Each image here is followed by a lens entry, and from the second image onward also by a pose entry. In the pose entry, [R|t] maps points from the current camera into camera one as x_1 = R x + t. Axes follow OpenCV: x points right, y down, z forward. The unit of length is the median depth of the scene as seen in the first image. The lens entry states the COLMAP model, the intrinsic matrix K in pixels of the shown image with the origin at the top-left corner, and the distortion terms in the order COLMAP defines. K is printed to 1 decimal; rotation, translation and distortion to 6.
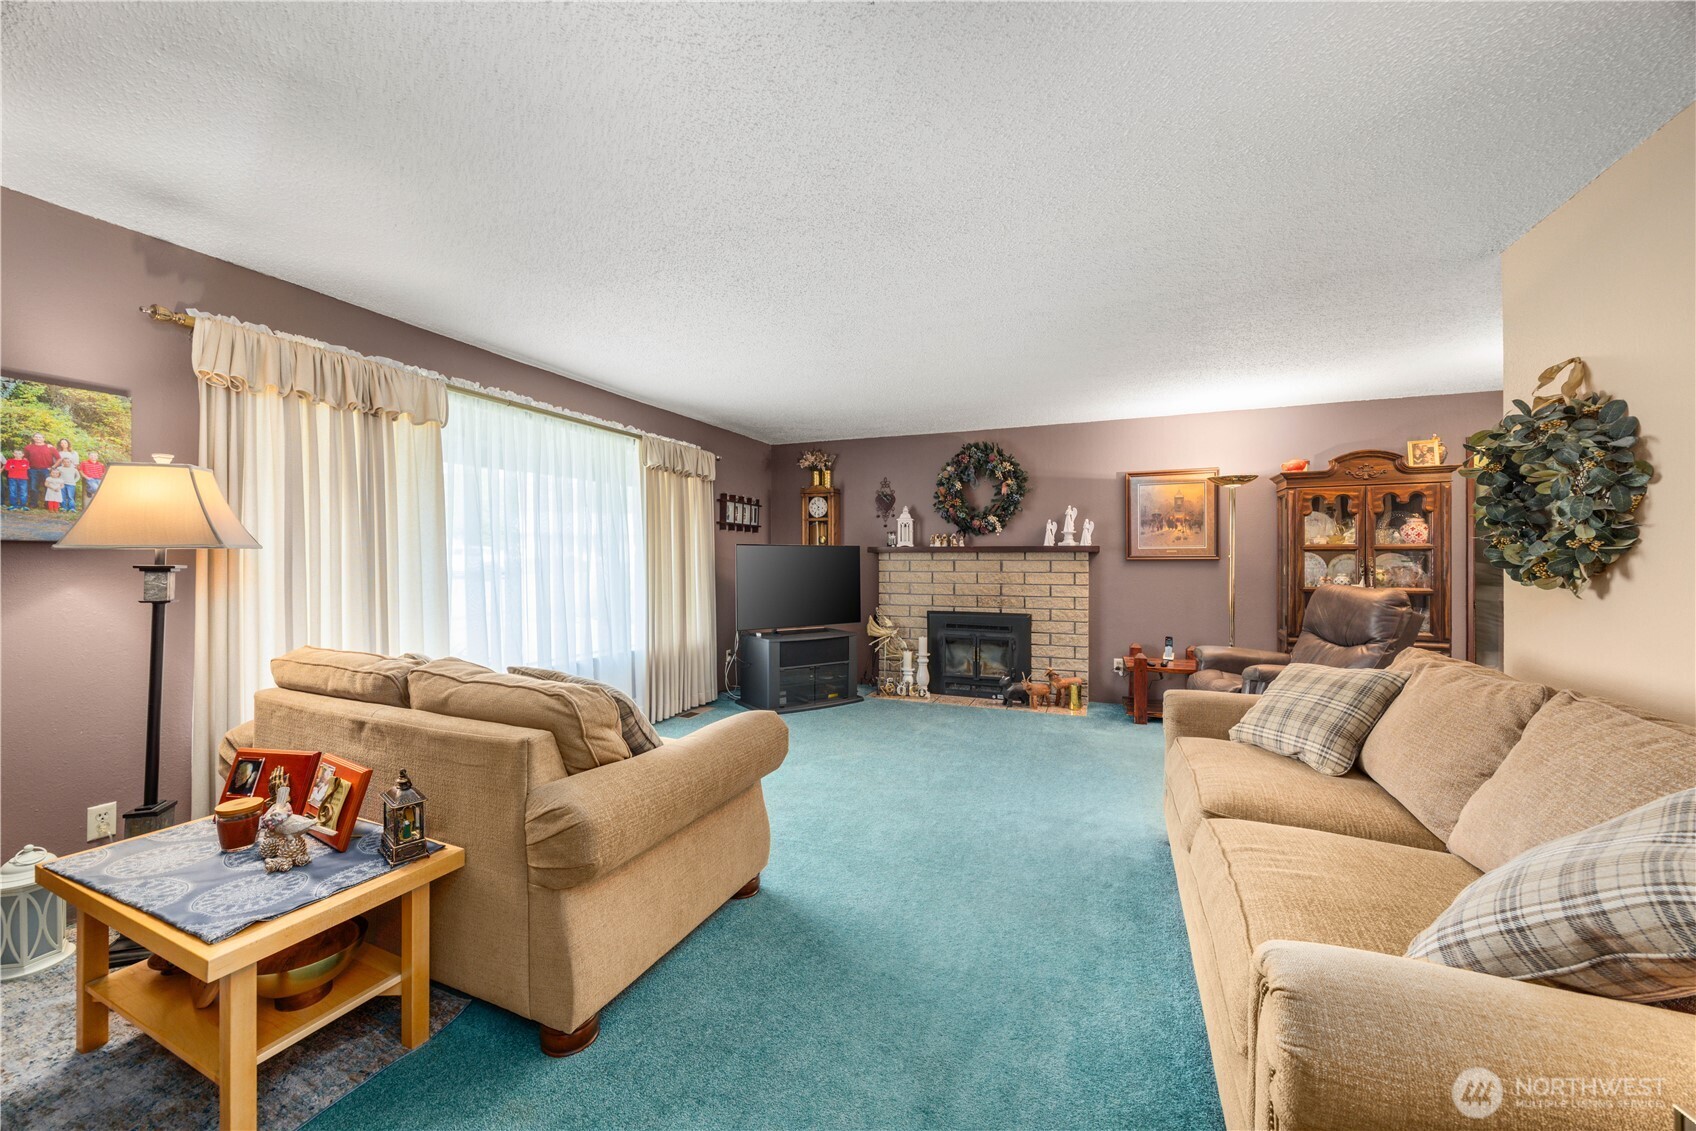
lens RADIAL K [[646.8, 0, 841.6], [0, 646.8, 564.1], [0, 0, 1]] dist [-0.000290, 0.000277]
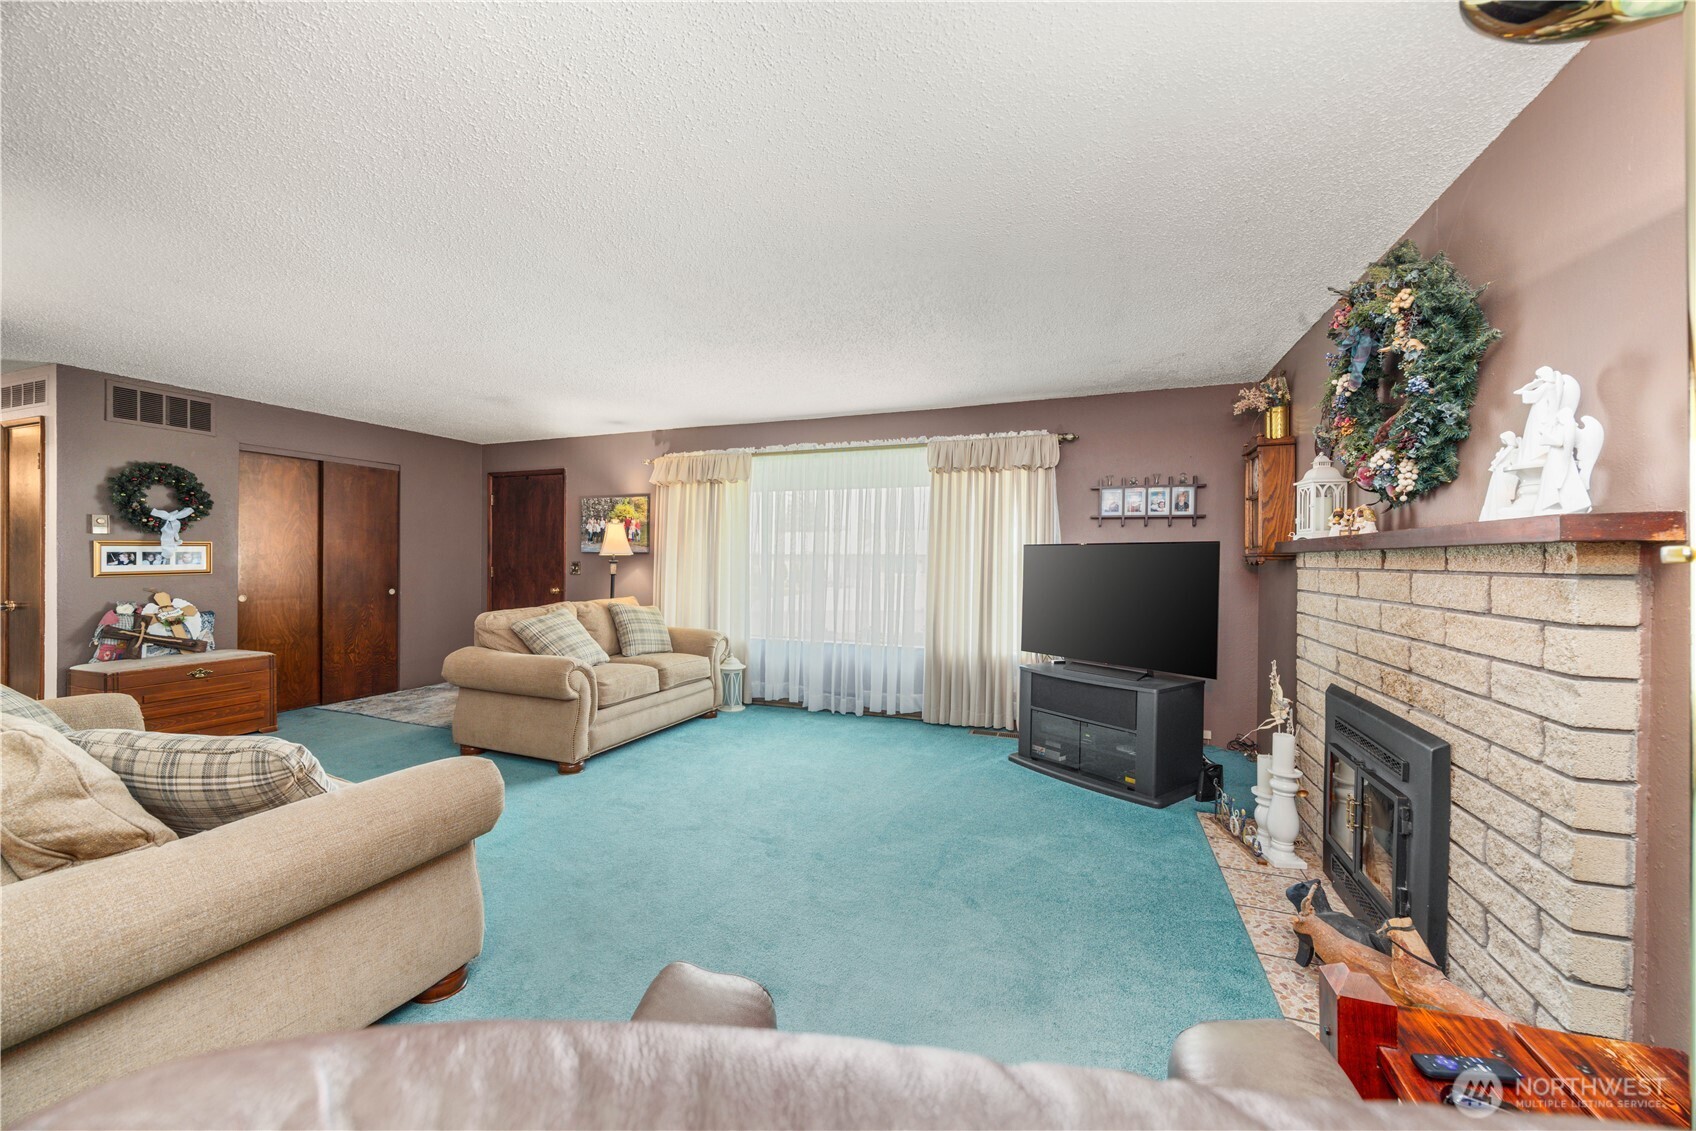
lens RADIAL K [[646.8, 0, 837.5], [0, 646.8, 562.2], [0, 0, 1]] dist [-0.000290, 0.000277]
pose [[0.009724, 0.009463, -0.999908, 0.603762], [-0.015021, 0.999844, 0.009316, -0.011329], [0.999840, 0.014929, 0.009865, 0.692801]]
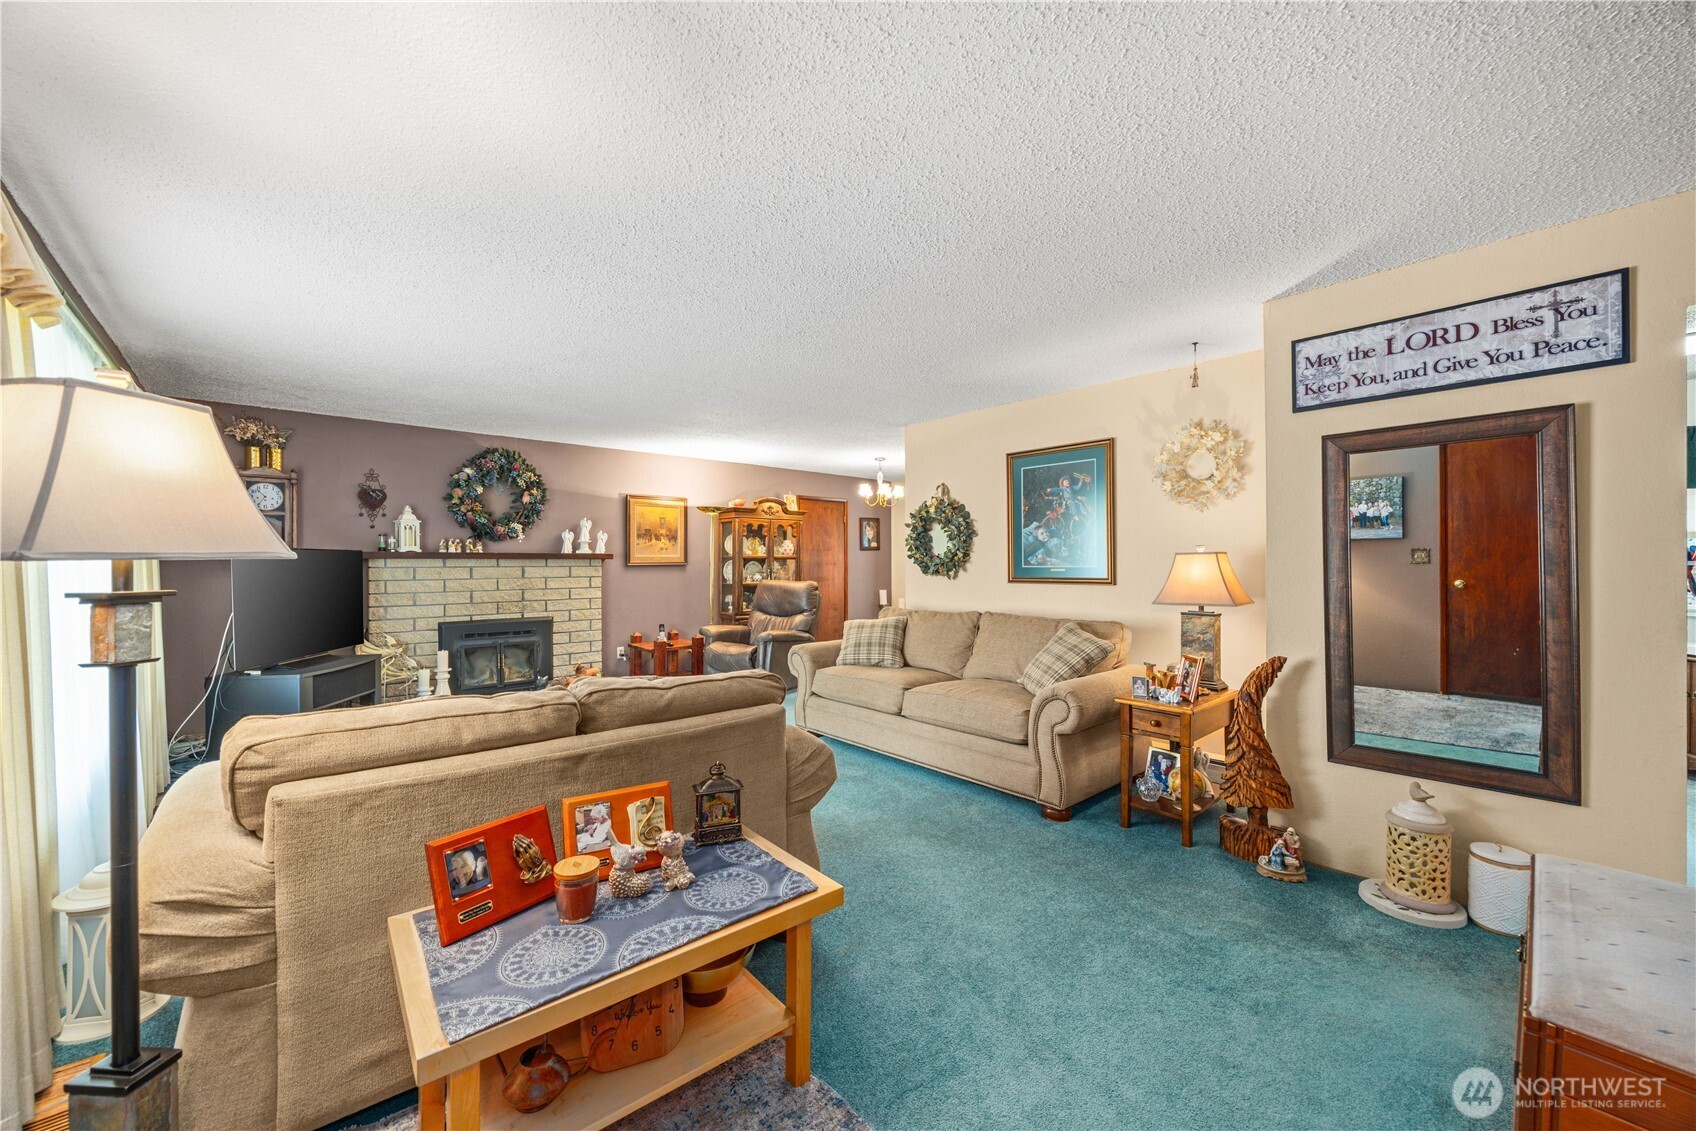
lens RADIAL K [[646.8, 0, 838.5], [0, 646.8, 564.4], [0, 0, 1]] dist [-0.000290, 0.000277]
pose [[0.439464, -0.005039, 0.898246, -0.464629], [0.010362, 0.999946, 0.000541, -0.004670], [-0.898200, 0.009070, 0.439493, 0.097810]]
